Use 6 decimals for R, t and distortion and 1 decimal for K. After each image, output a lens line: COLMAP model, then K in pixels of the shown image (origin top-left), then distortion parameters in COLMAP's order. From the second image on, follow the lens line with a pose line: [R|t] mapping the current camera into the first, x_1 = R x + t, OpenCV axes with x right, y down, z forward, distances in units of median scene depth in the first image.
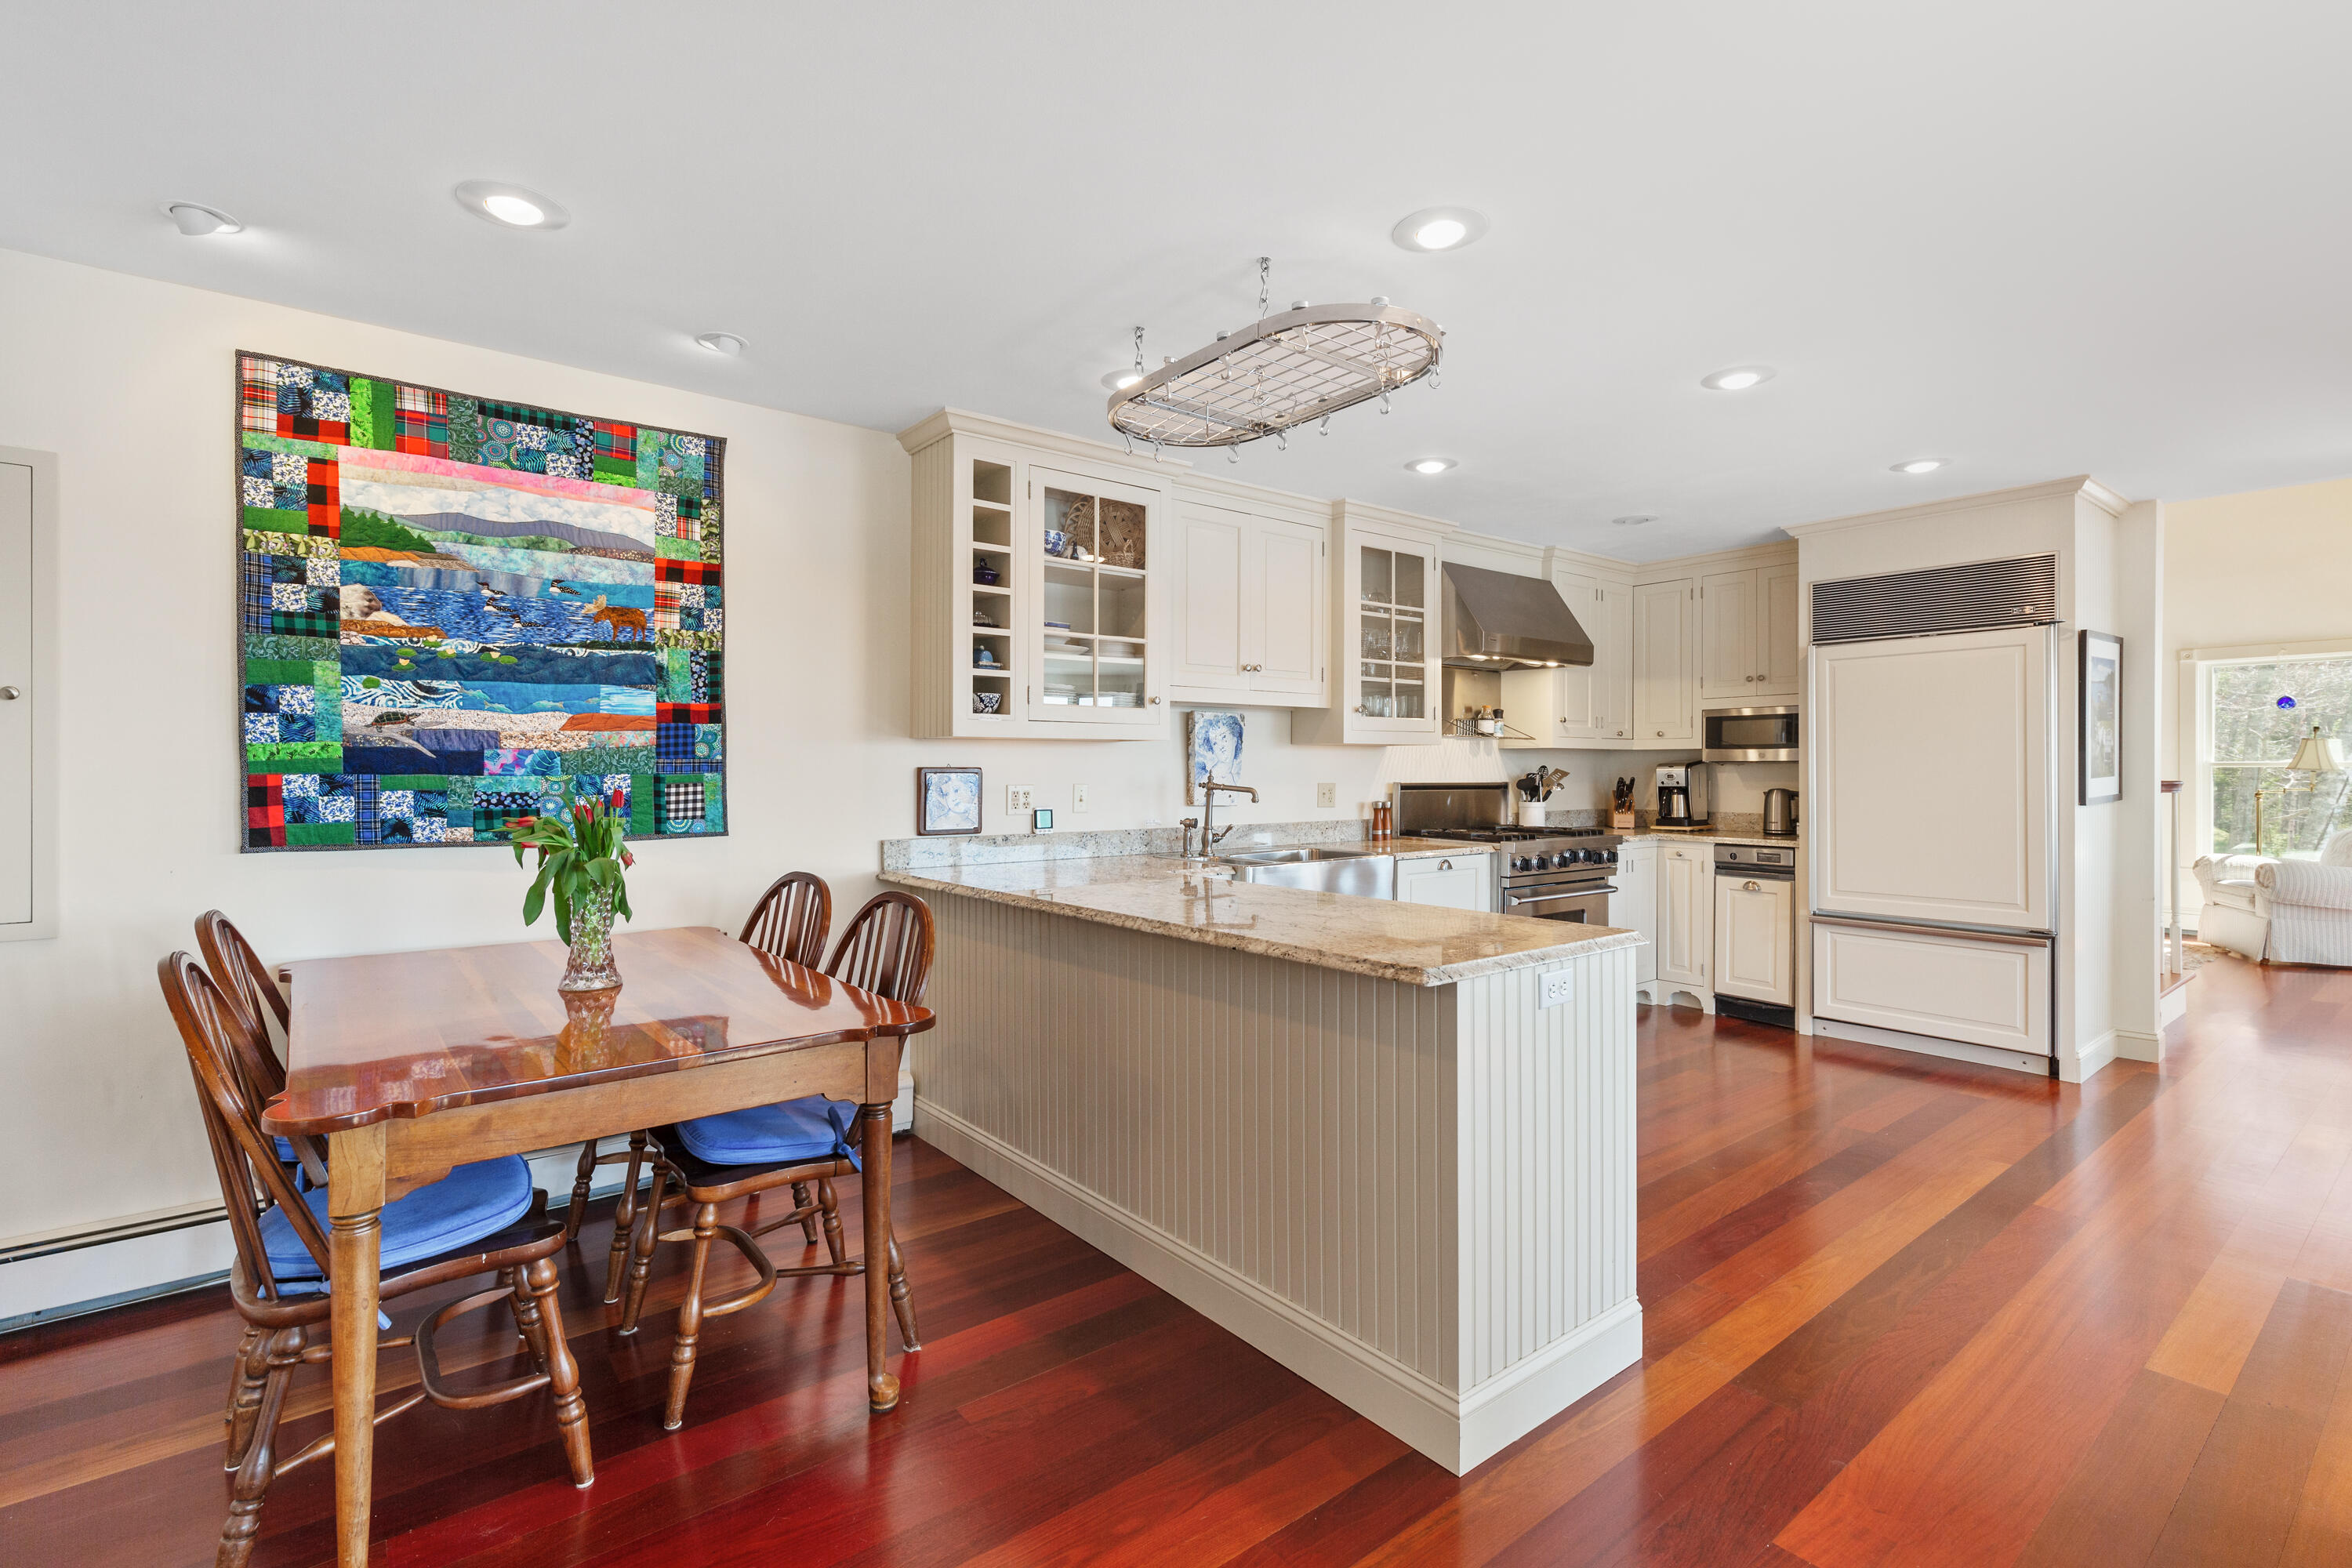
lens RADIAL K [[1070.3, 0, 1191.4], [0, 1070.3, 767.6], [0, 0, 1]] dist [0.015073, -0.004609]
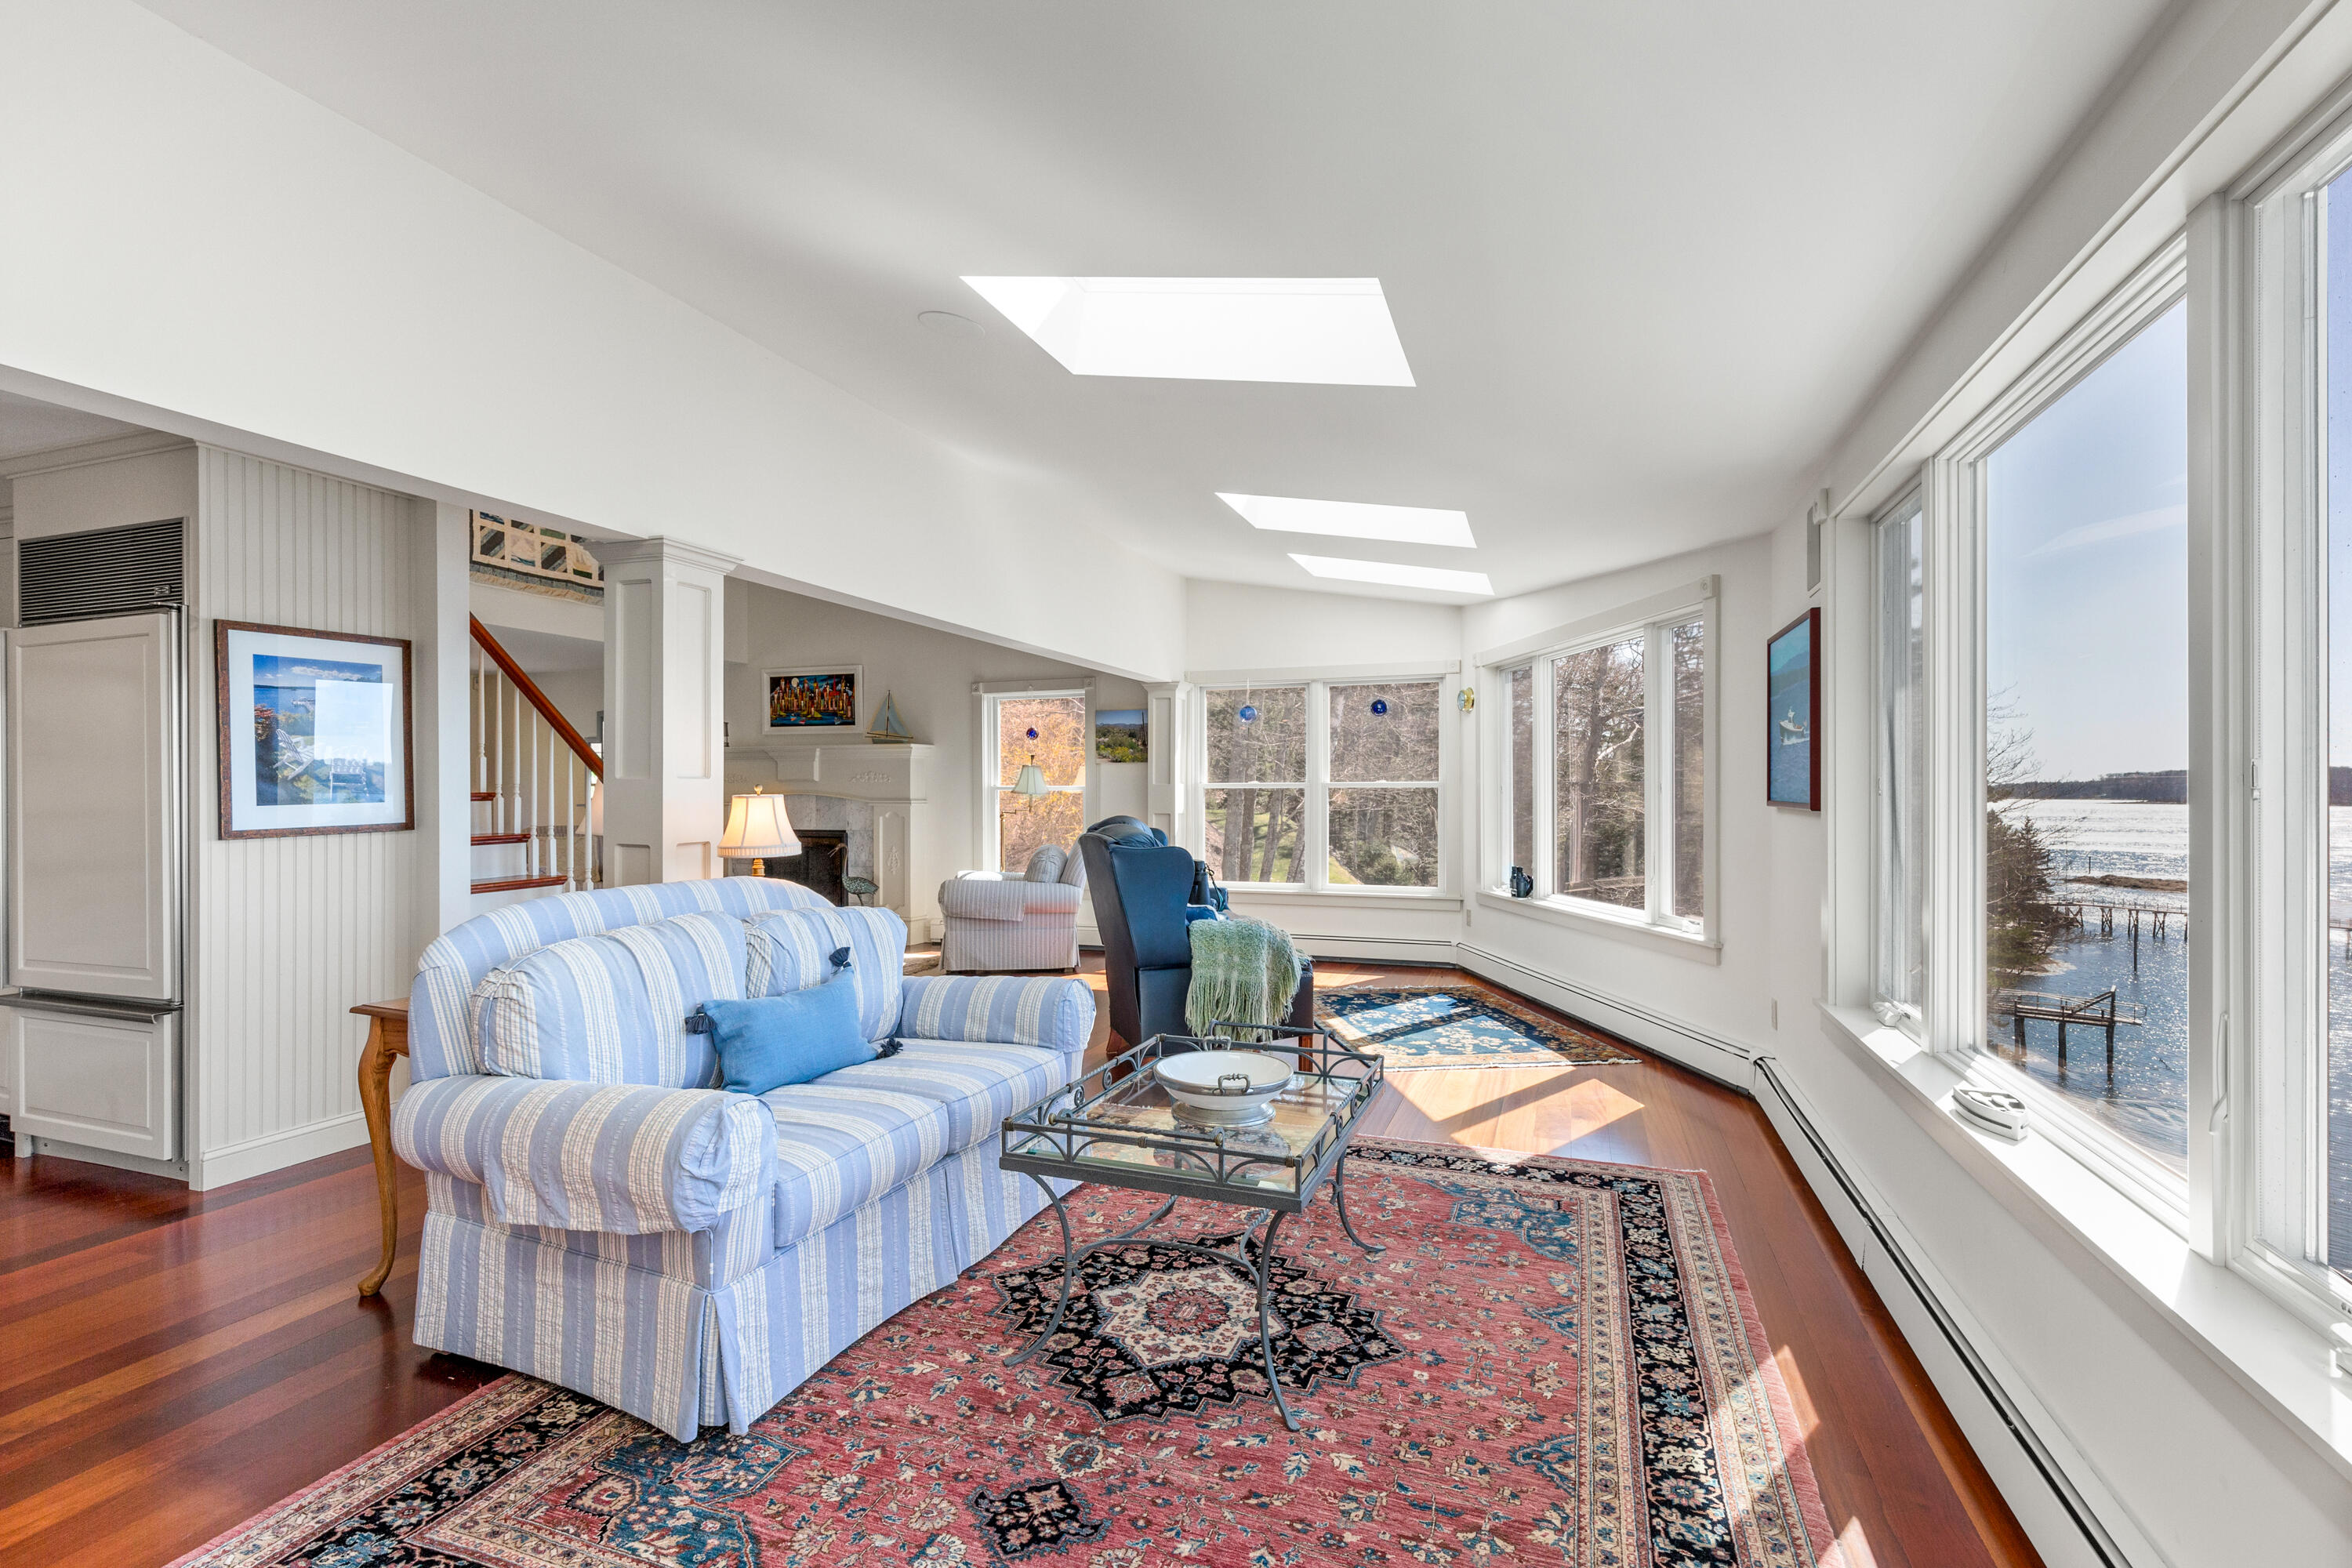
lens RADIAL K [[1070.3, 0, 1183.6], [0, 1070.3, 784.8], [0, 0, 1]] dist [0.015073, -0.004609]
pose [[0.852783, 0.001242, 0.522264, 1.029448], [0.002074, 0.999981, -0.005764, 0.000850], [-0.522261, 0.005998, 0.852765, -0.055130]]
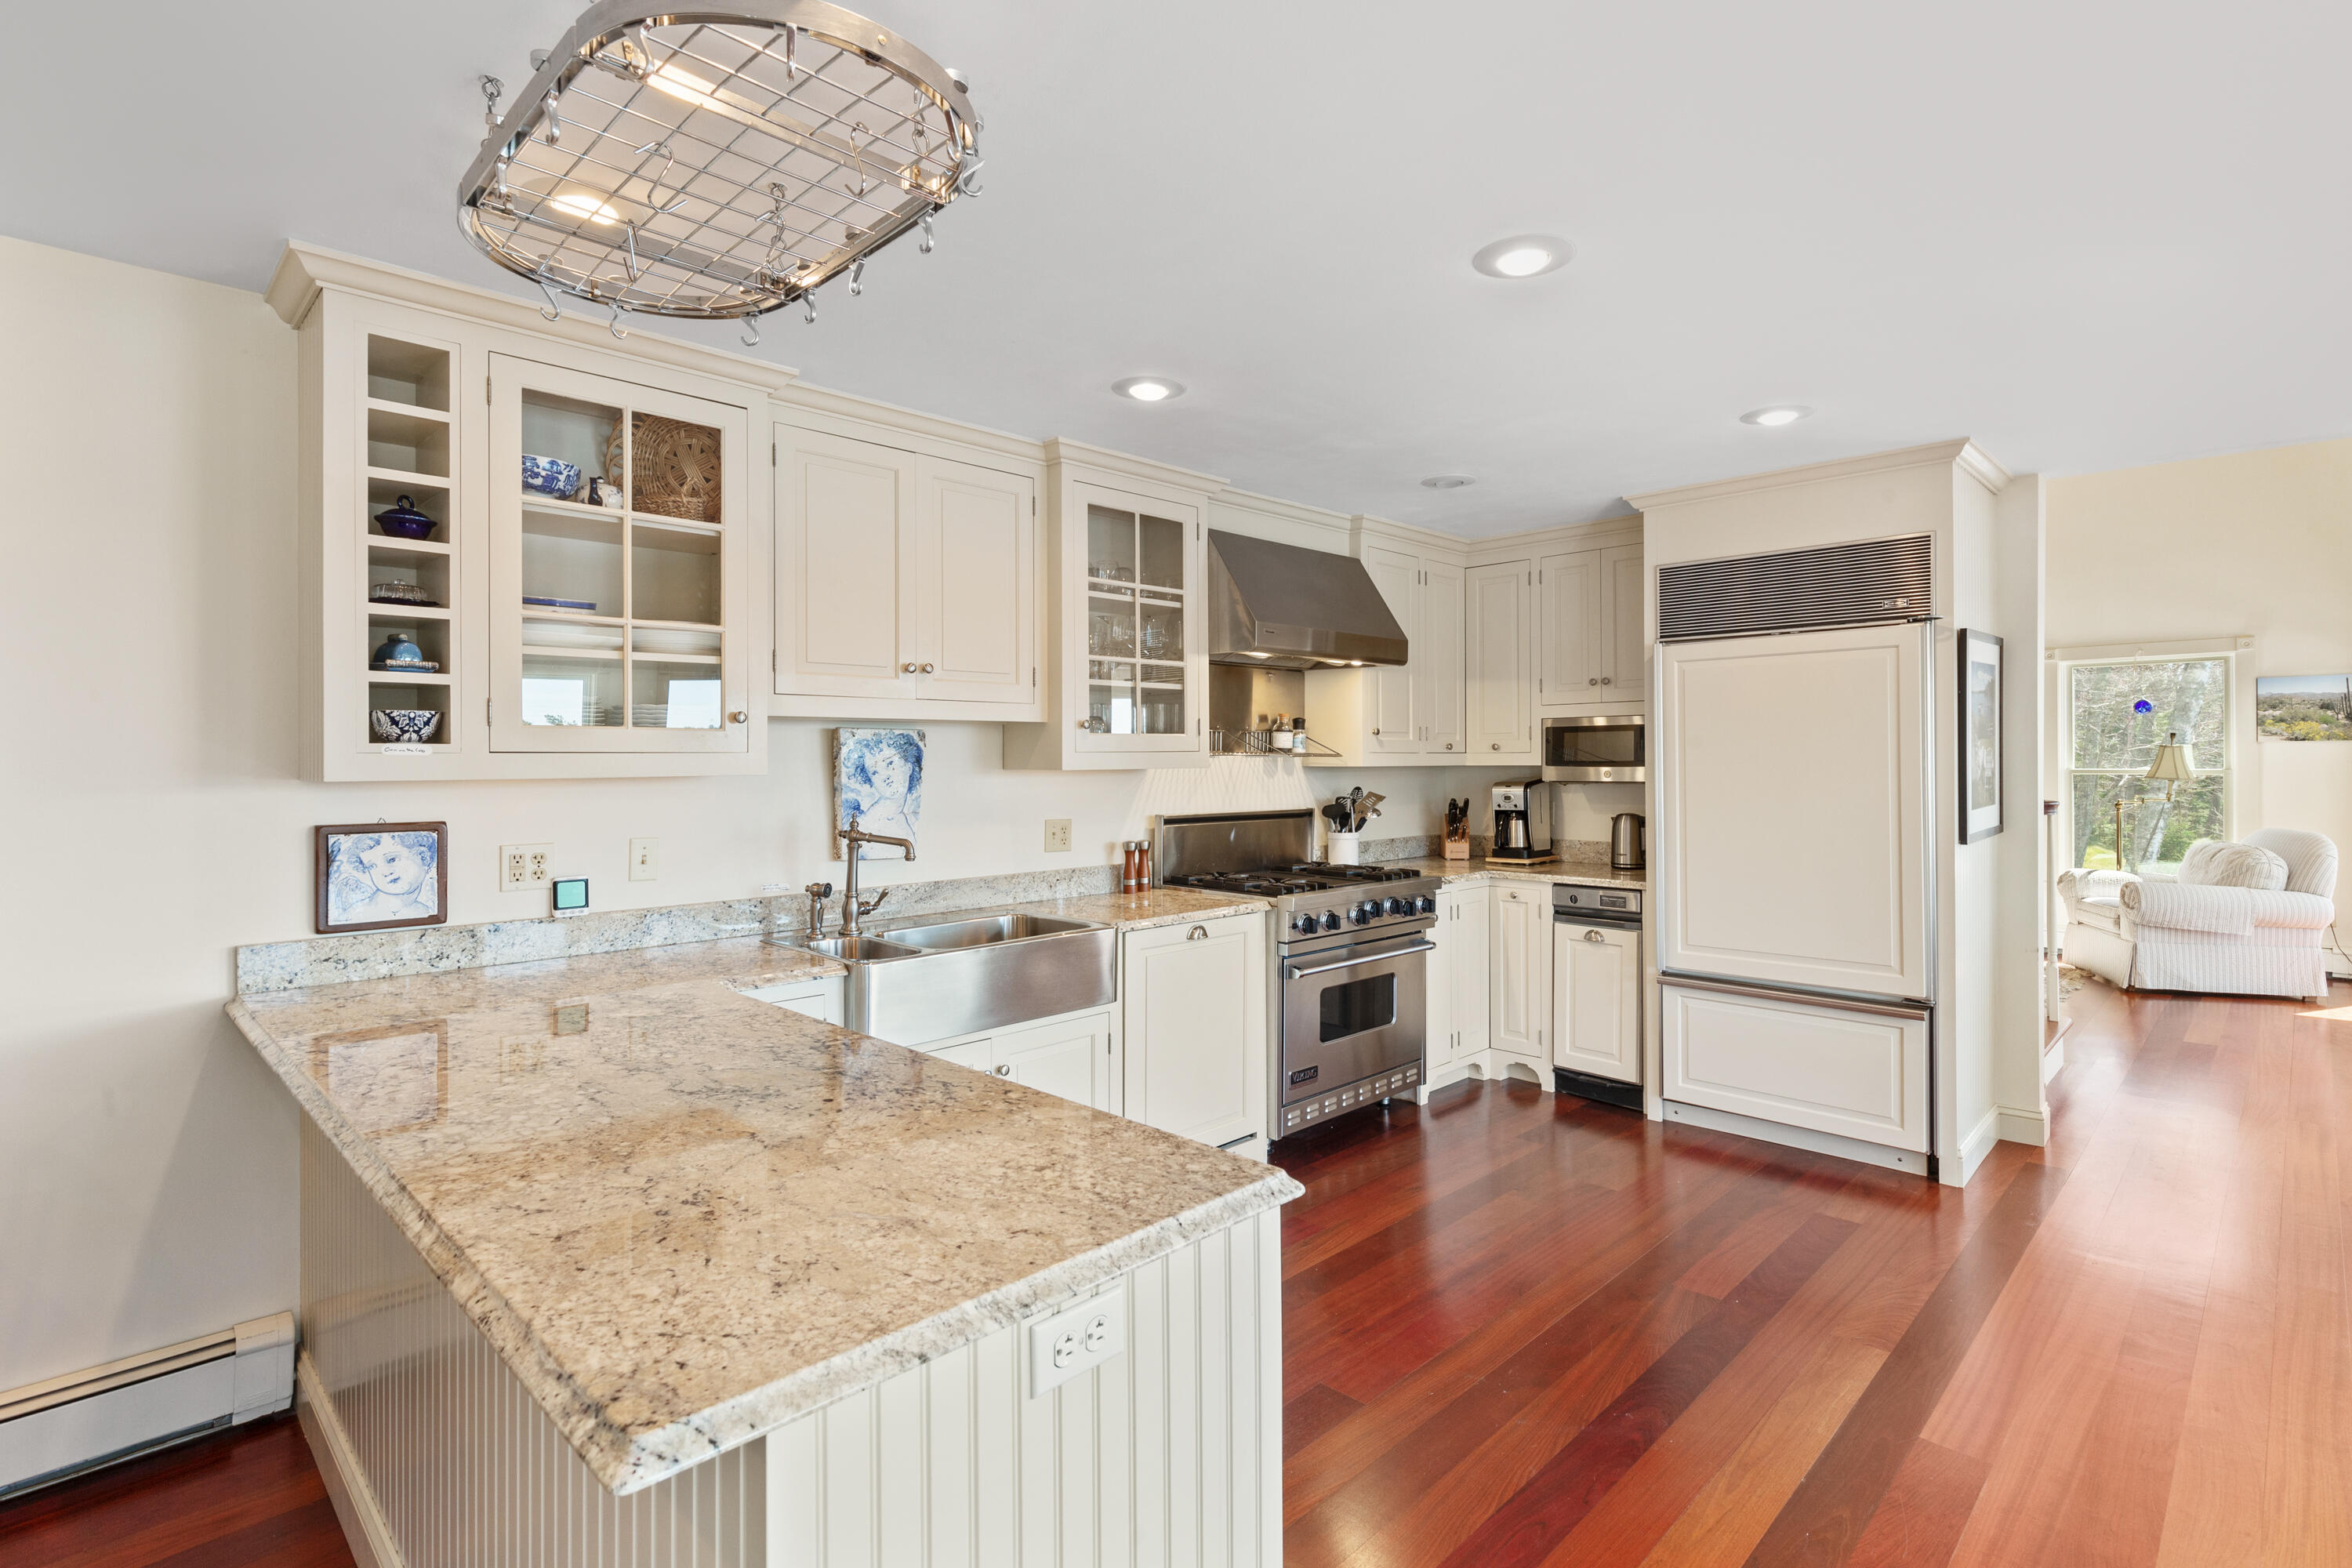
lens RADIAL K [[1131.5, 0, 1237.9], [0, 1131.5, 760.0], [0, 0, 1]] dist [0.015371, -0.002285]
pose [[0.990256, -0.004817, 0.139177, 0.165977], [0.004819, 0.999988, 0.000320, -0.031810], [-0.139177, 0.000354, 0.990267, 0.227321]]
